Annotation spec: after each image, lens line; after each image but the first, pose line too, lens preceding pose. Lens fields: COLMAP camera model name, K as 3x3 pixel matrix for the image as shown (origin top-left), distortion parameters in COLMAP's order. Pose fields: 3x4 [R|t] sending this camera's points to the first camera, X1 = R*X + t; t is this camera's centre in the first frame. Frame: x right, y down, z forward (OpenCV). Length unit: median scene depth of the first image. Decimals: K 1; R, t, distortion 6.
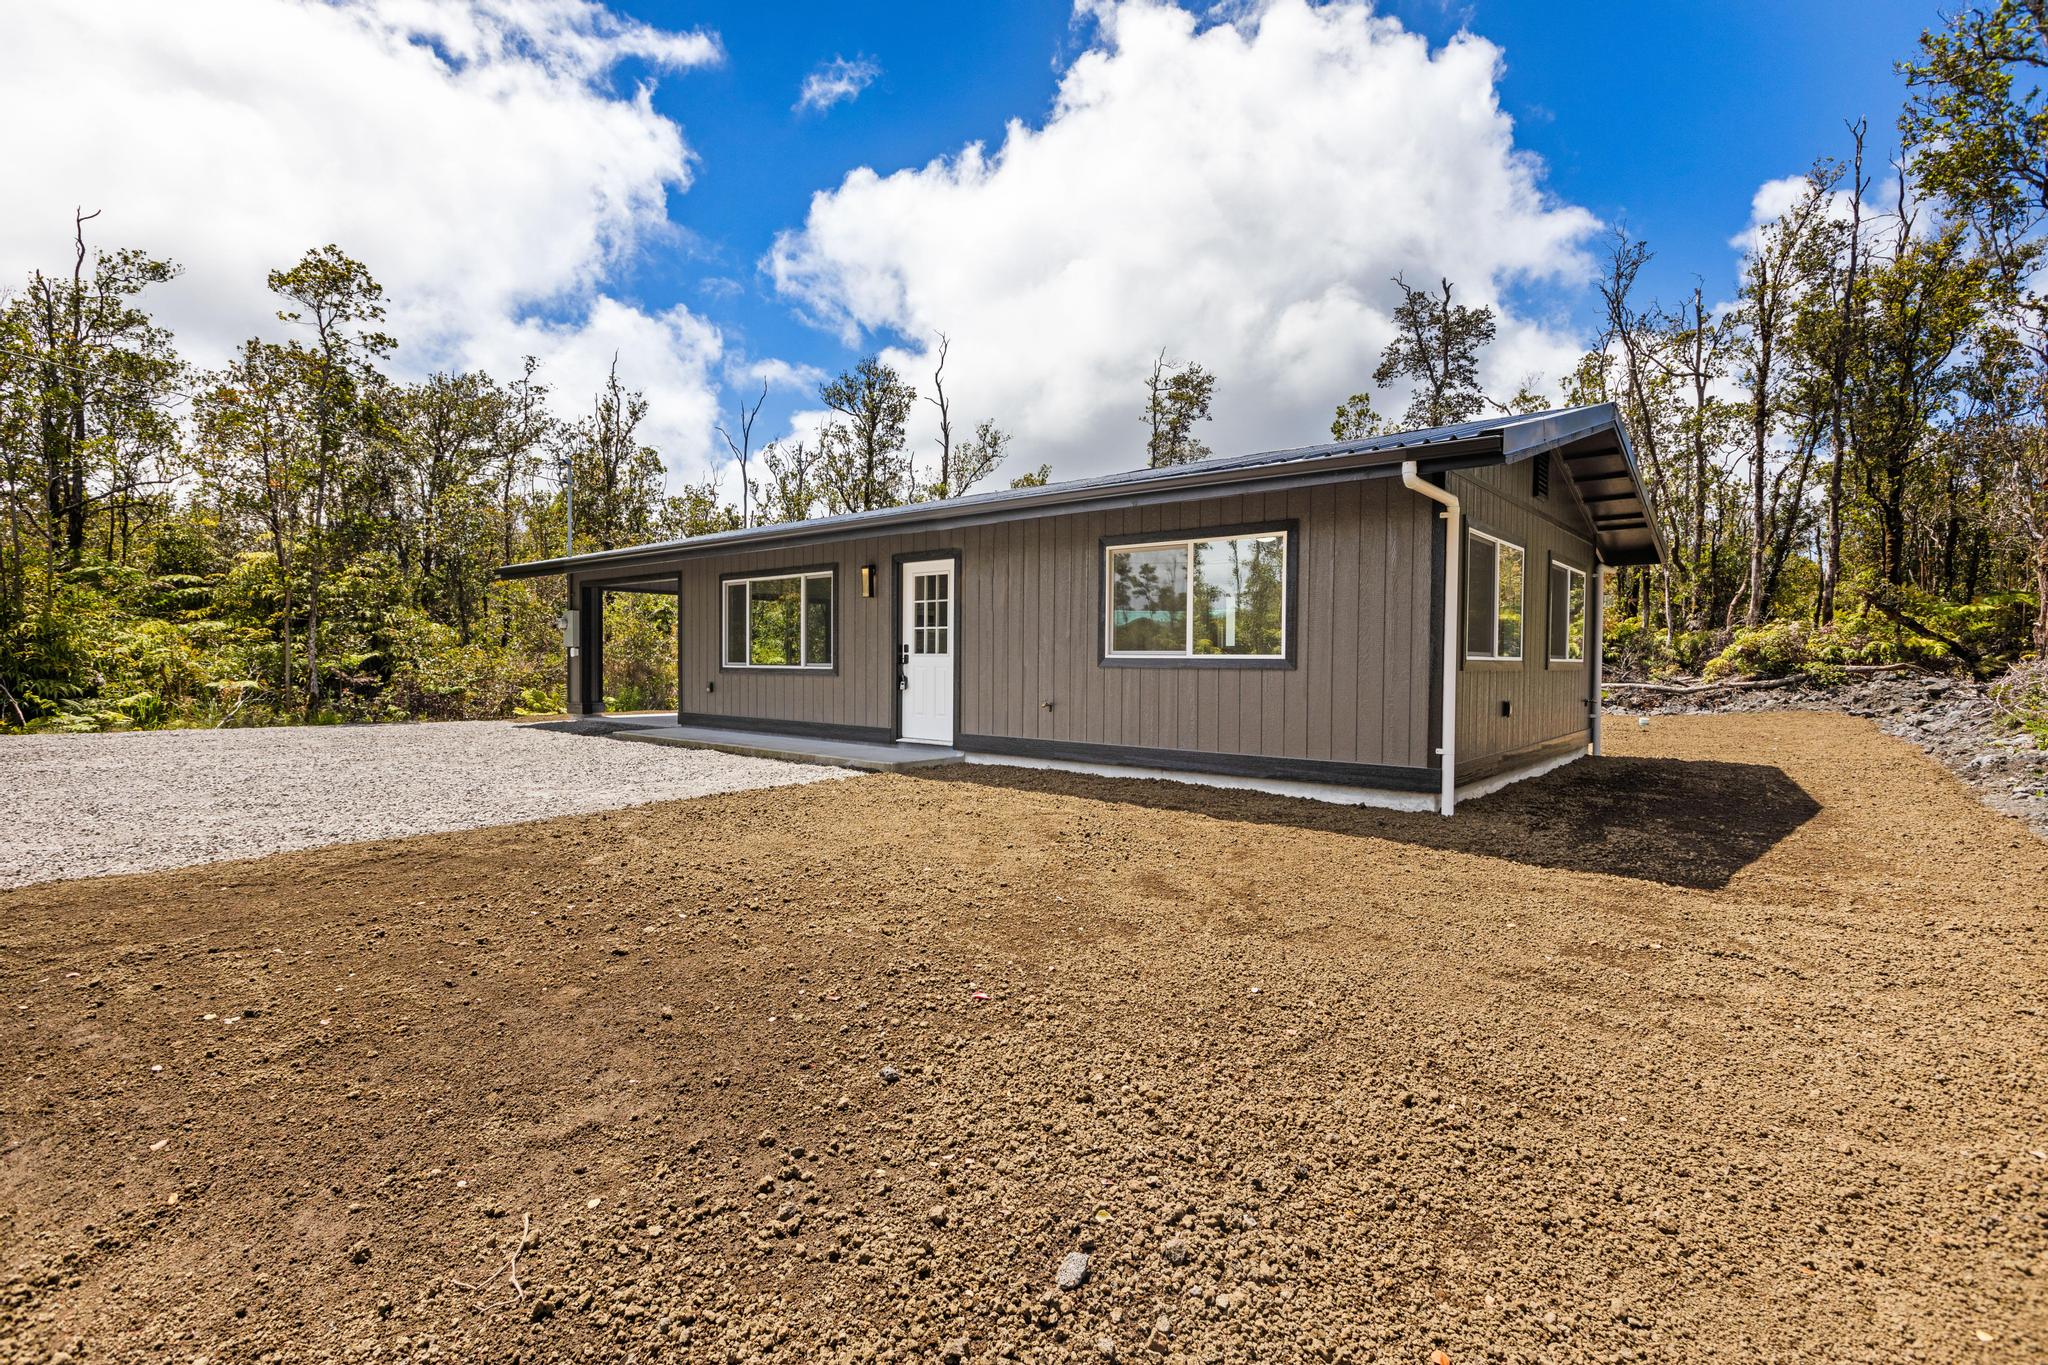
lens RADIAL K [[951.4, 0, 1023.9], [0, 951.4, 677.0], [0, 0, 1]] dist [-0.000299, -0.001322]
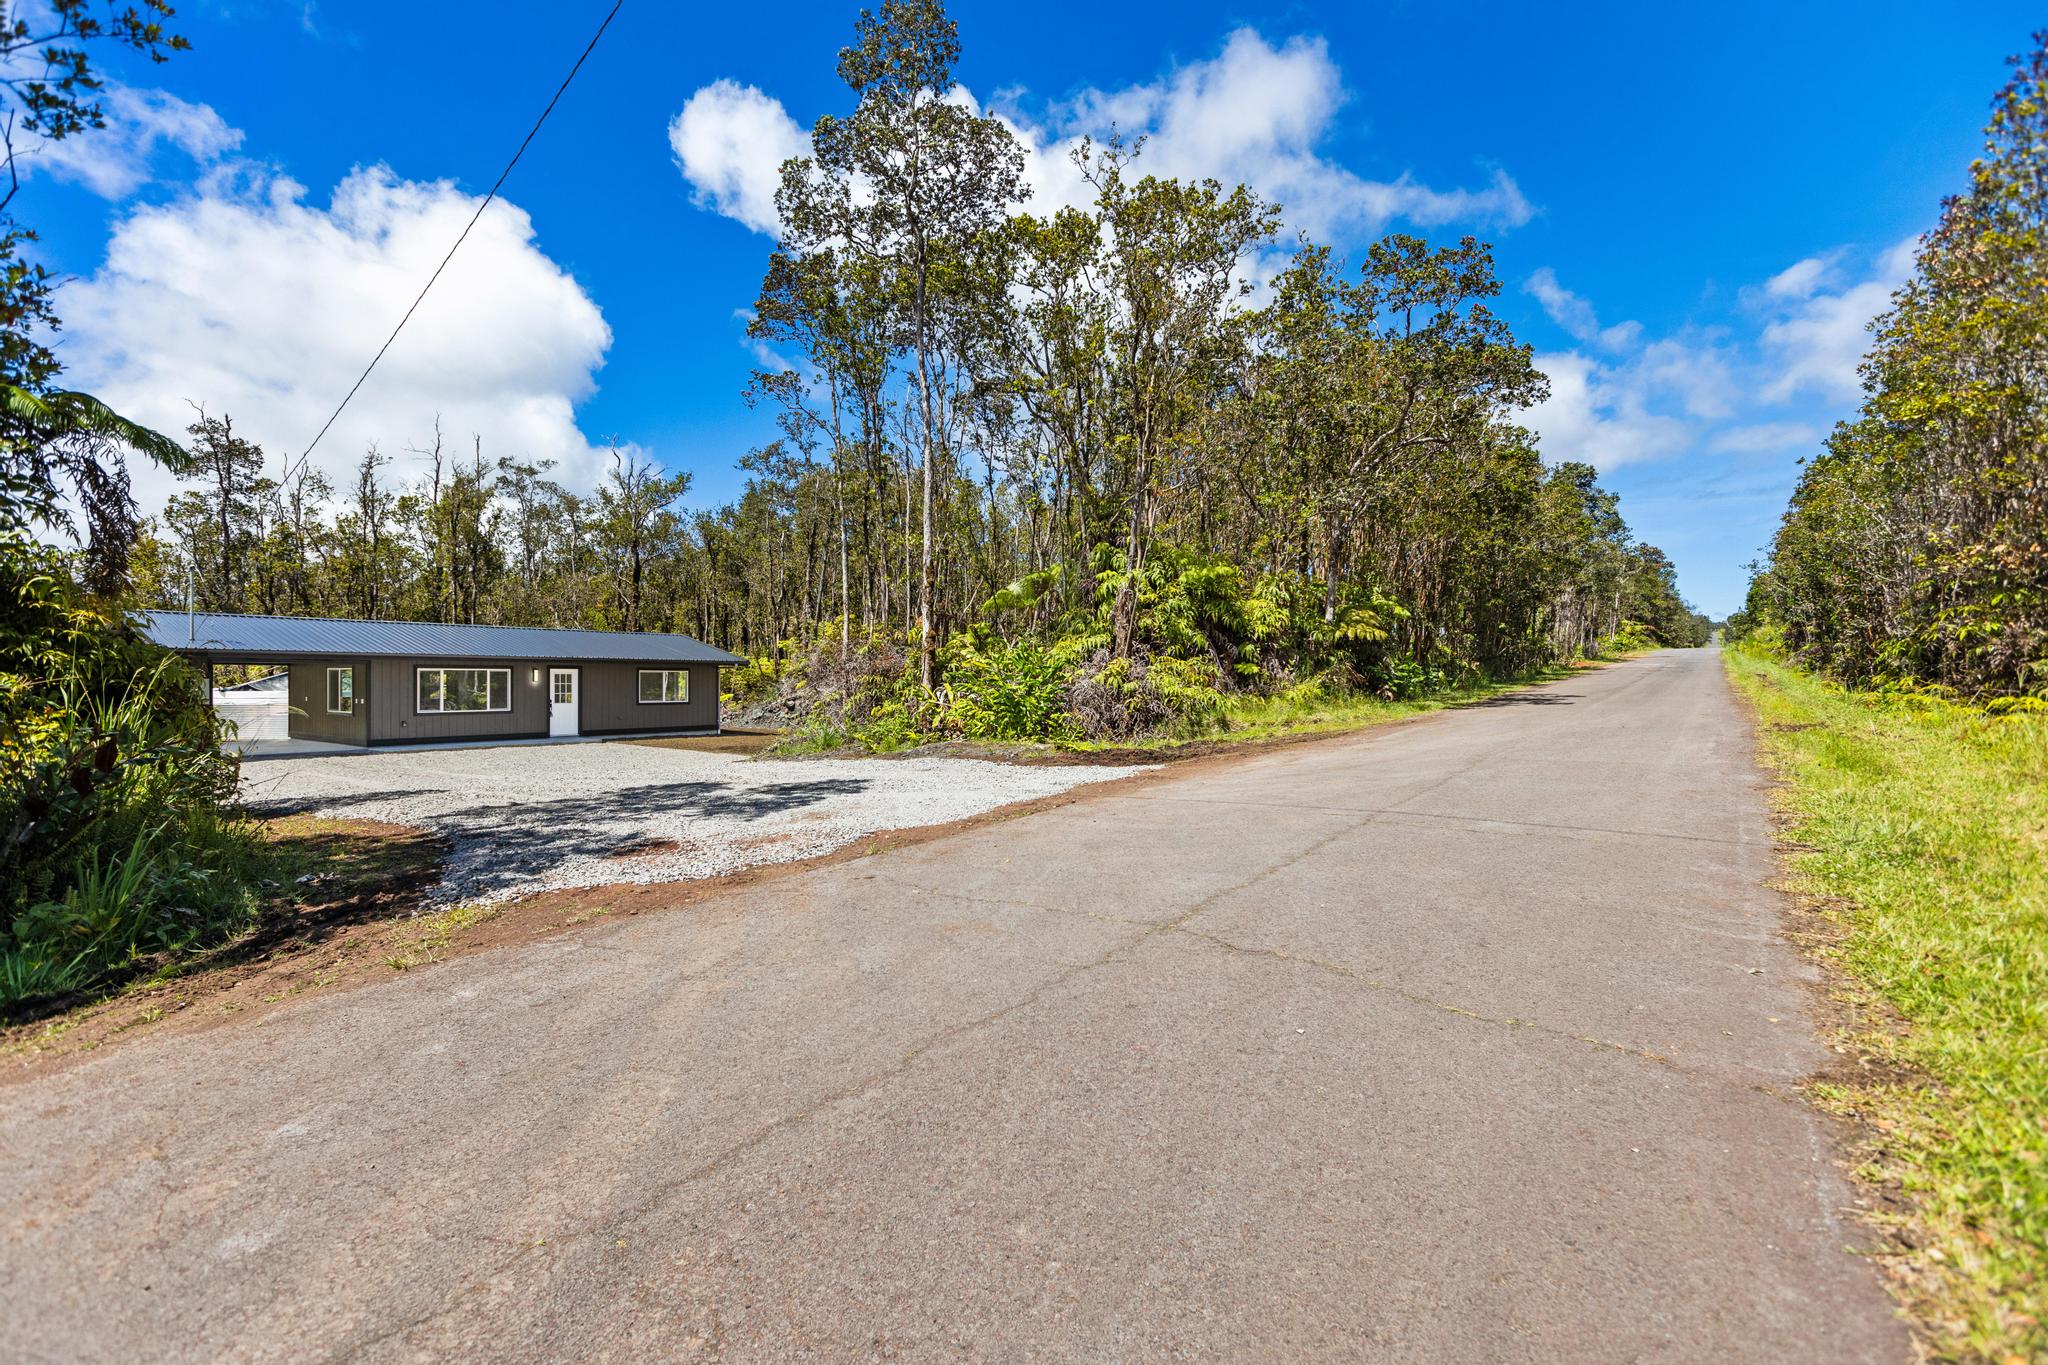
lens RADIAL K [[932.5, 0, 1013.9], [0, 932.5, 683.8], [0, 0, 1]] dist [0.008074, -0.001853]
pose [[-0.080204, -0.009558, 0.996733, -2.842246], [0.010292, 0.999893, 0.010417, -0.093055], [-0.996725, 0.011094, -0.080097, -0.075431]]
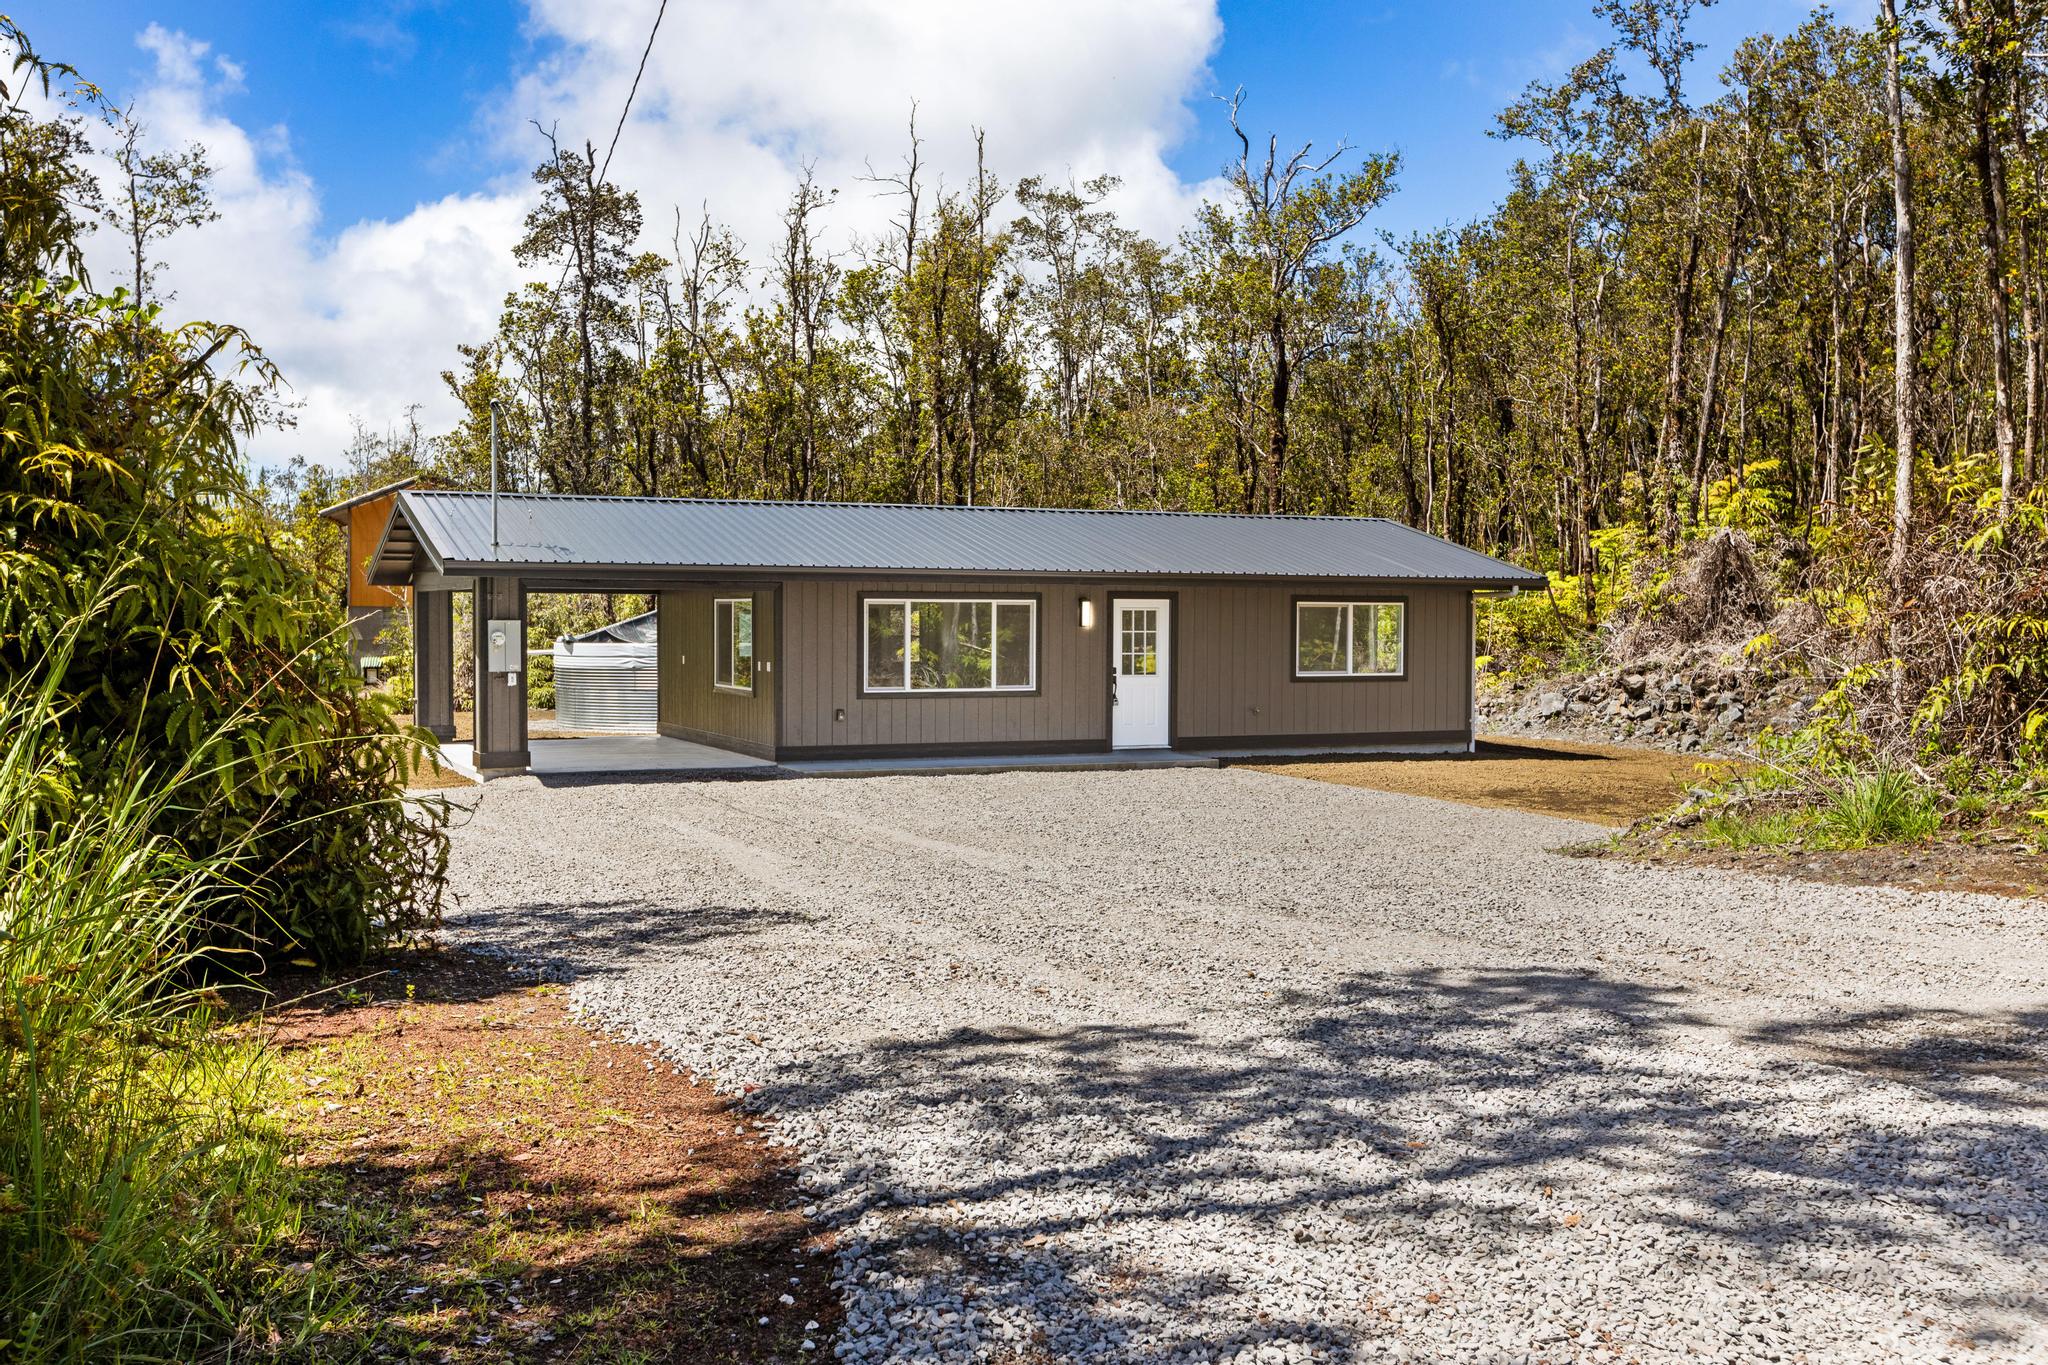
lens RADIAL K [[2071.6, 0, 1024.4], [0, 2071.6, 680.9], [0, 0, 1]] dist [-0.000229, 0.000000]
pose [[0.406193, -0.030575, 0.913276, -2.576211], [0.009170, 0.999526, 0.029383, -0.095205], [-0.913741, -0.003560, 0.406281, 0.045586]]
